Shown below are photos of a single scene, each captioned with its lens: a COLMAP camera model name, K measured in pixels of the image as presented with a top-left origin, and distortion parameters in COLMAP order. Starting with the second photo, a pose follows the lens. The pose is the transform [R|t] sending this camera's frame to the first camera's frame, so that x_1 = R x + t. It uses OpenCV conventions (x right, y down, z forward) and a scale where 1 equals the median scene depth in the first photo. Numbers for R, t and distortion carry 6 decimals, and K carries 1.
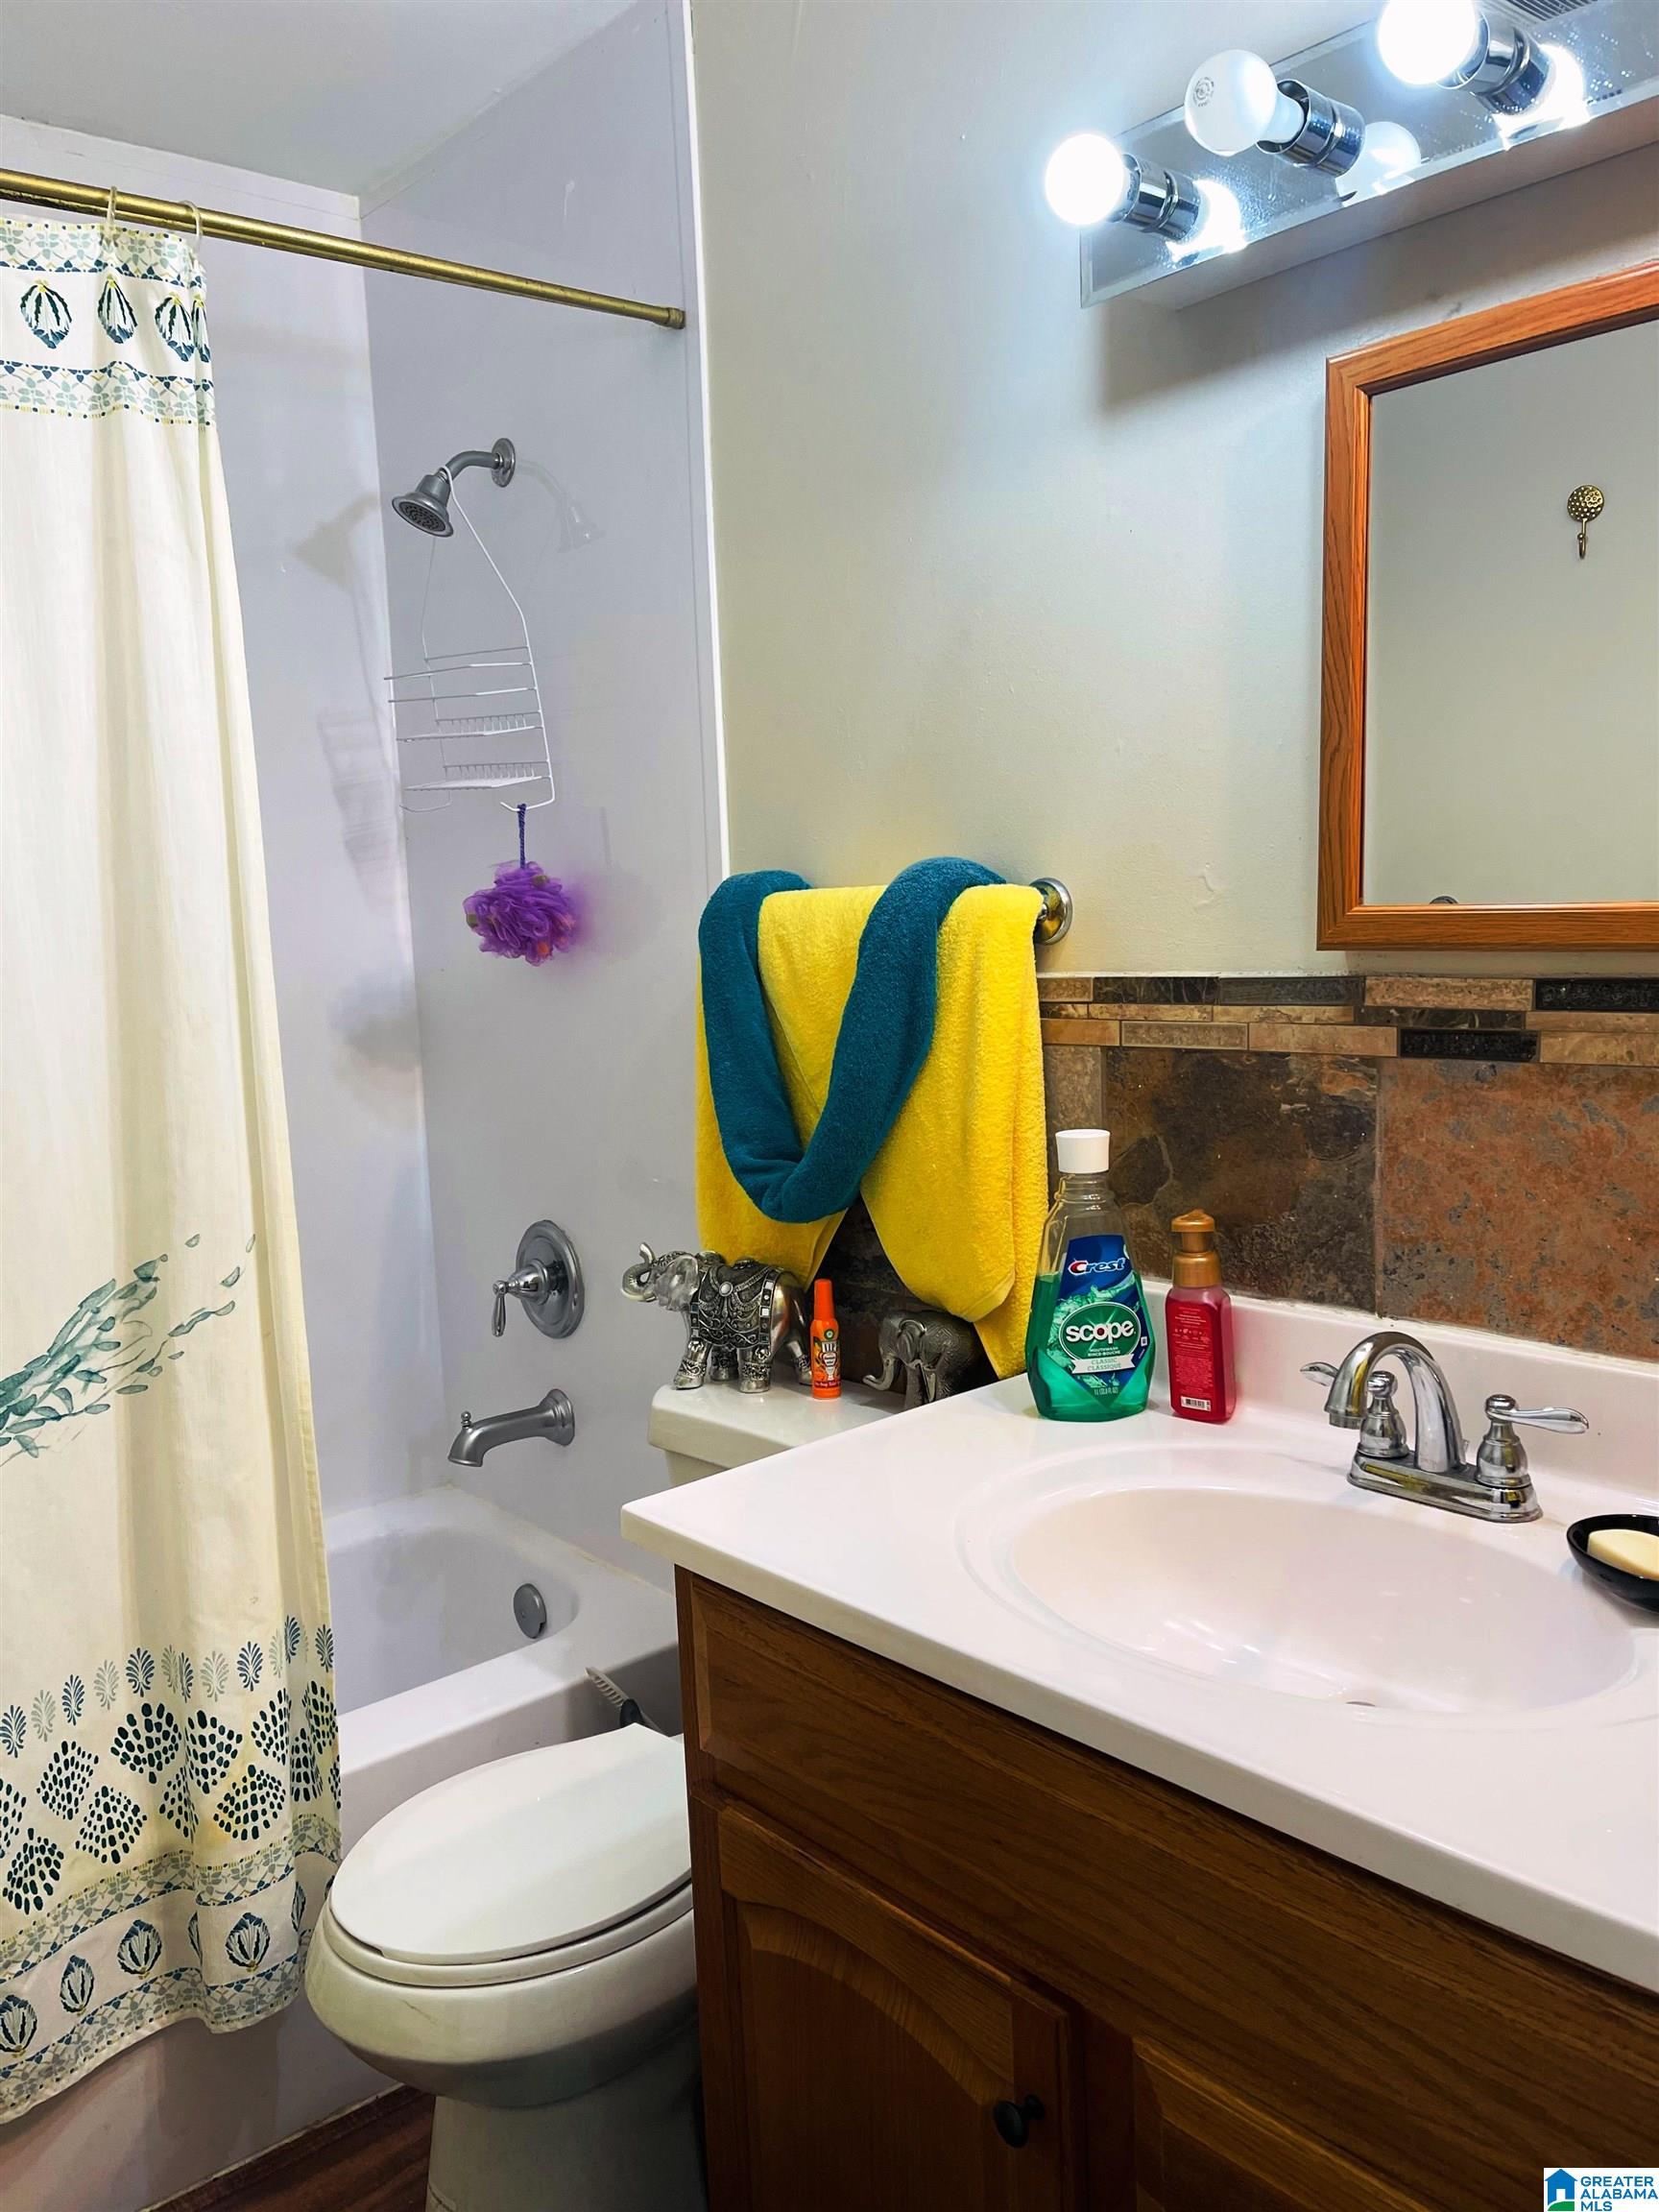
lens RADIAL K [[1662.7, 0, 823.0], [0, 1662.7, 1137.6], [0, 0, 1]] dist [0.099722, -0.130009]
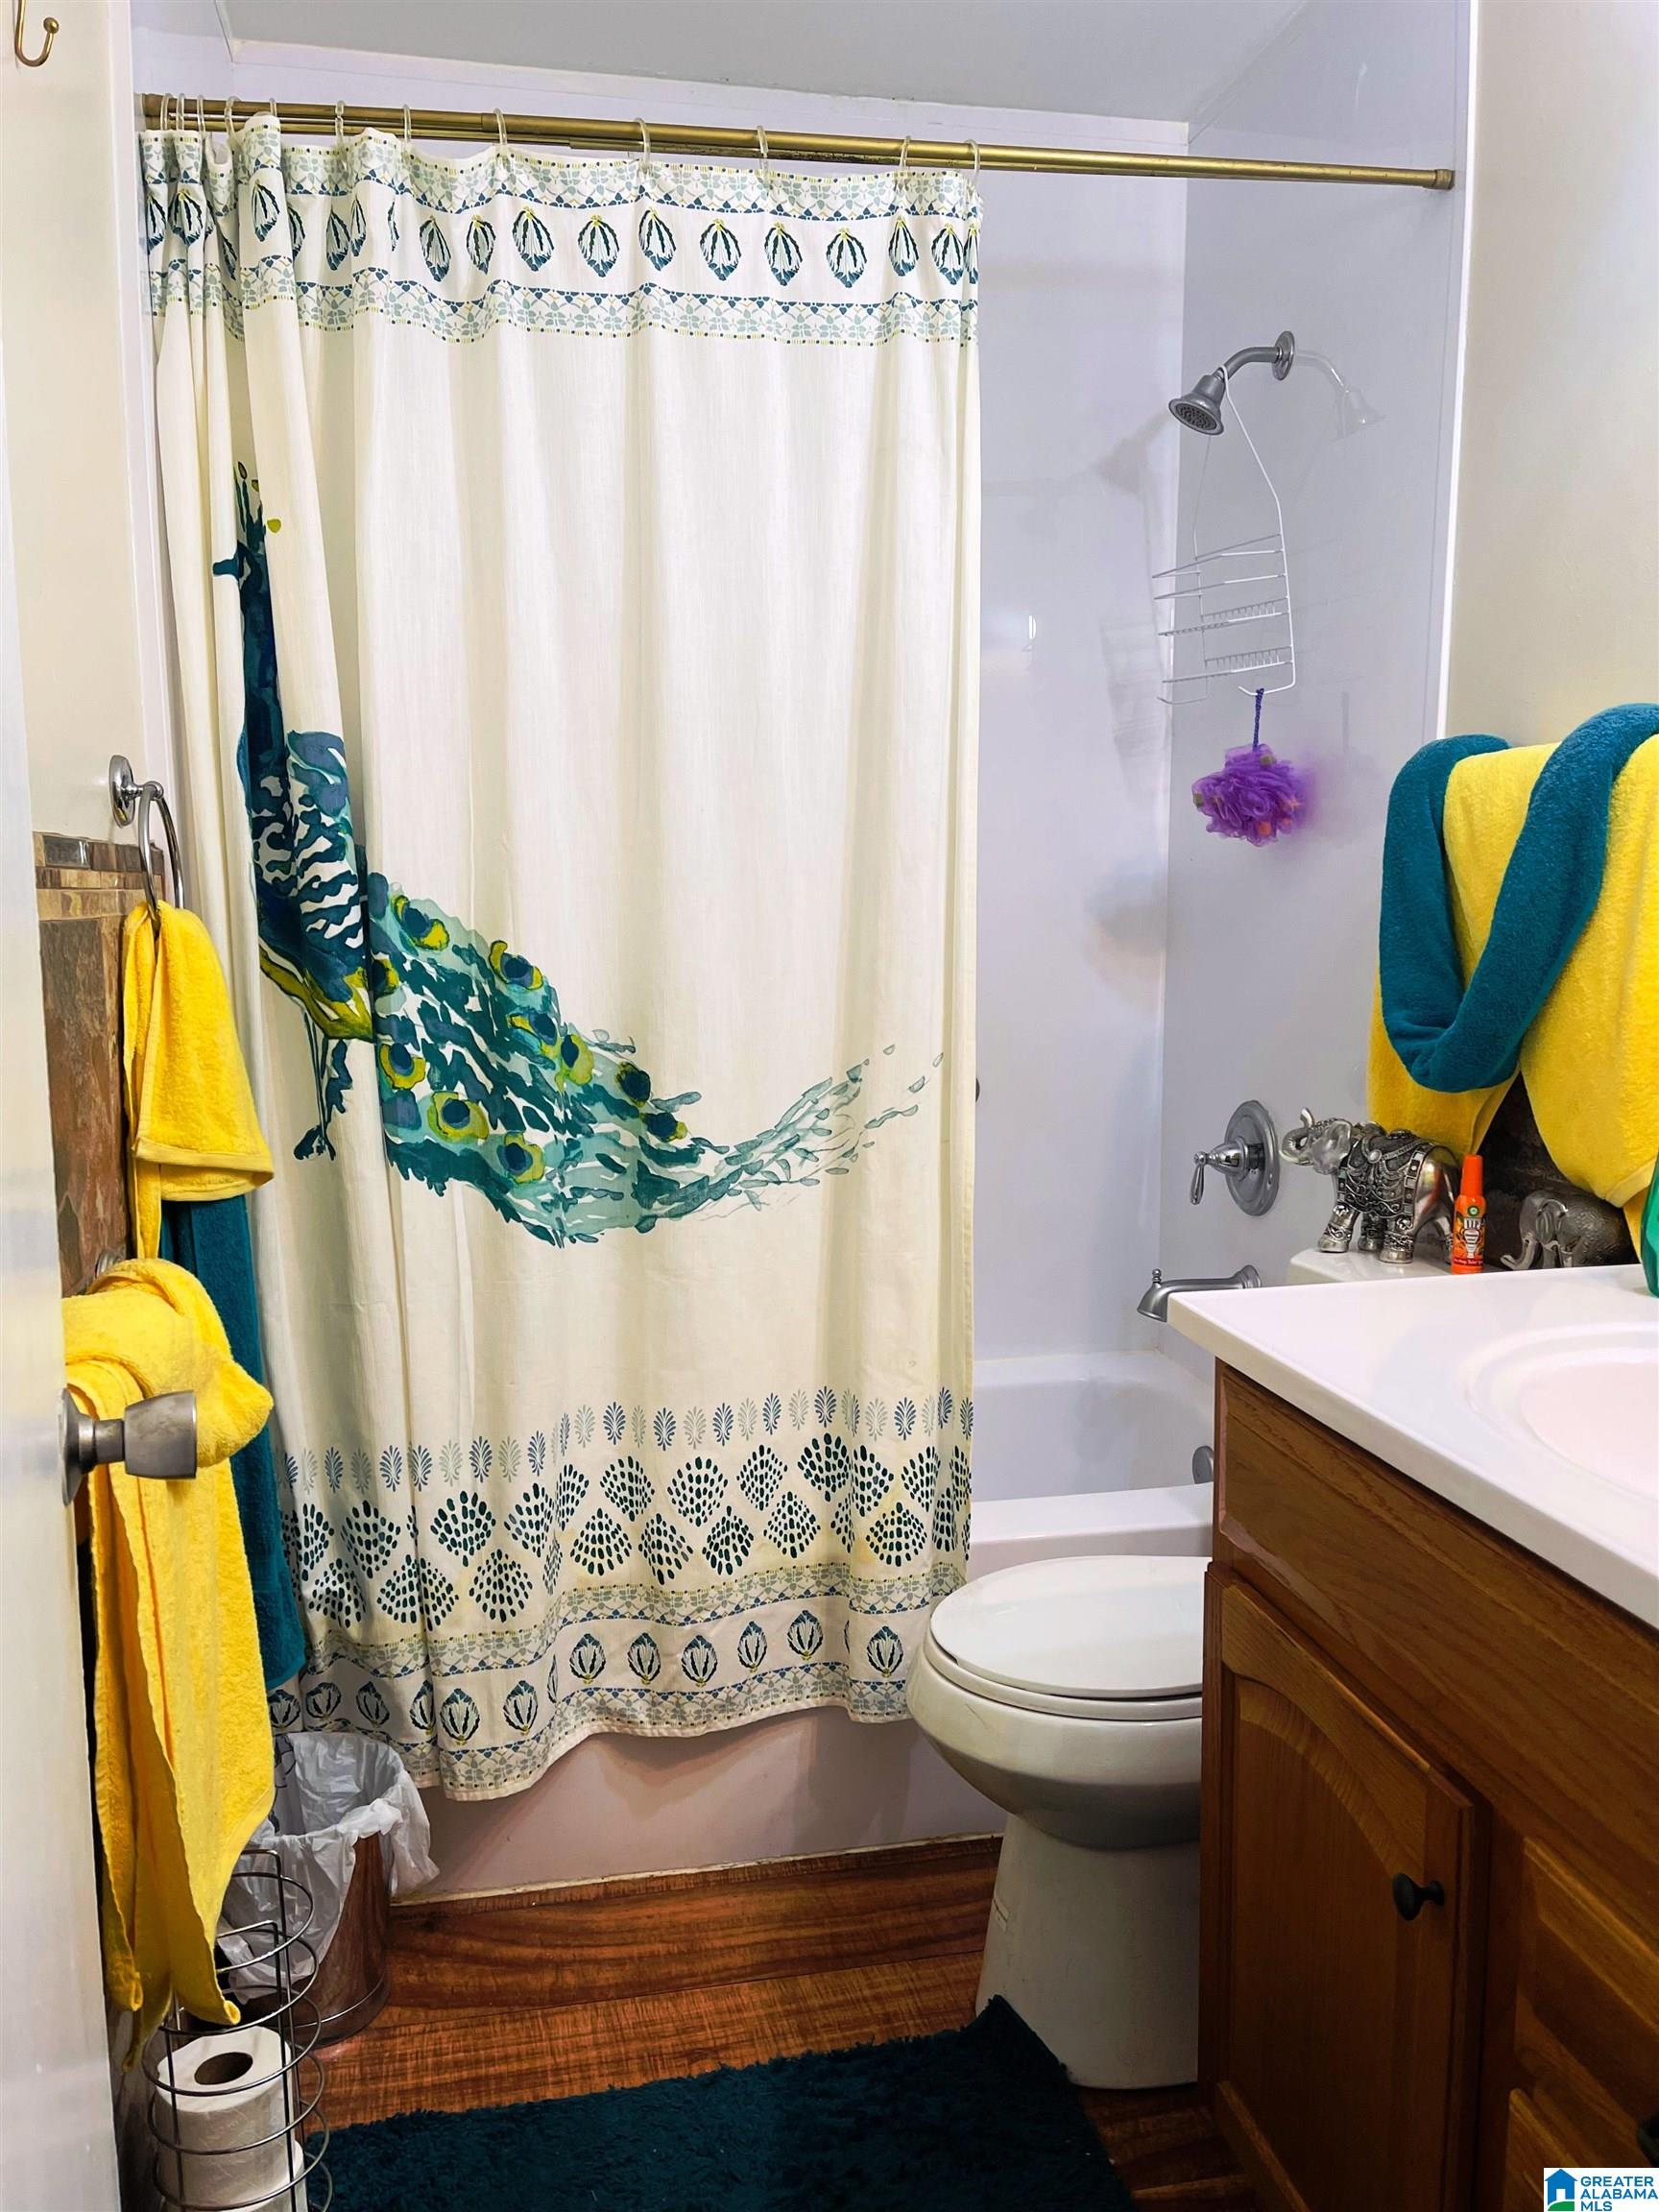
lens RADIAL K [[1639.6, 0, 829.5], [0, 1639.6, 1106.0], [0, 0, 1]] dist [0.070773, -0.049318]
pose [[0.874654, 0.101555, -0.473991, 0.133736], [-0.094231, 0.994776, 0.039250, 0.057977], [0.475501, 0.010335, 0.879654, -0.030196]]
